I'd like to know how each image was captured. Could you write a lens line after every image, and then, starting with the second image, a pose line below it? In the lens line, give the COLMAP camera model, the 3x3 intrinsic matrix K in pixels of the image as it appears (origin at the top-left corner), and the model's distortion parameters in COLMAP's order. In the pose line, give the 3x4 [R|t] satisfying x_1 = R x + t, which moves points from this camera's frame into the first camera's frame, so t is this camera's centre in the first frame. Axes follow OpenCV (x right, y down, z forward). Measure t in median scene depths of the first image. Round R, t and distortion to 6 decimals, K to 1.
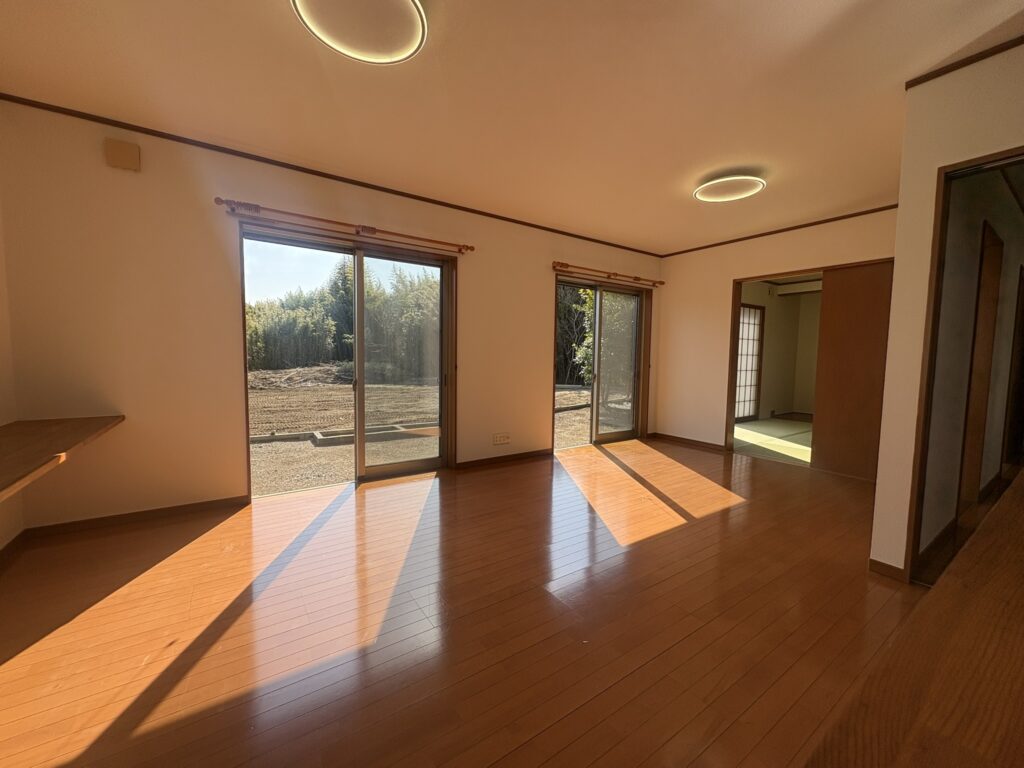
lens RADIAL K [[407.4, 0, 516.1], [0, 407.4, 381.4], [0, 0, 1]] dist [0.000379, 0.000244]
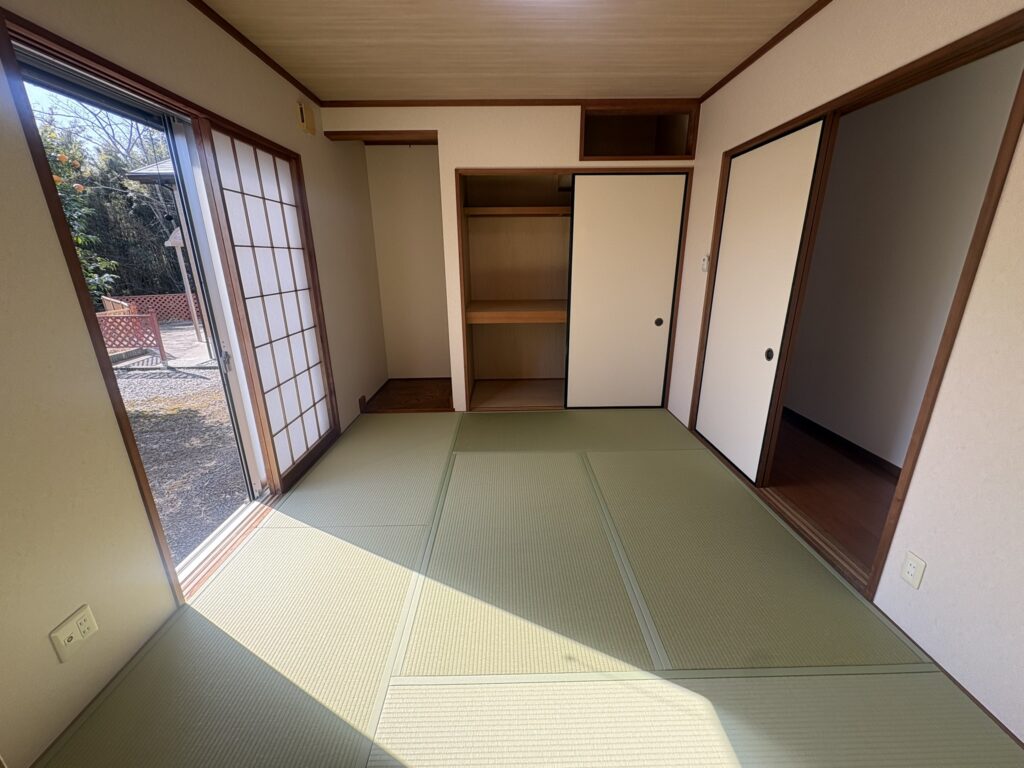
lens RADIAL K [[413.6, 0, 512.0], [0, 413.6, 384.0], [0, 0, 1]] dist [0.001246, 0.000154]
pose [[0.549281, -0.276002, 0.788742, 0.370647], [0.084071, 0.957343, 0.276453, -0.073070], [-0.831398, -0.085540, 0.549054, 0.627598]]
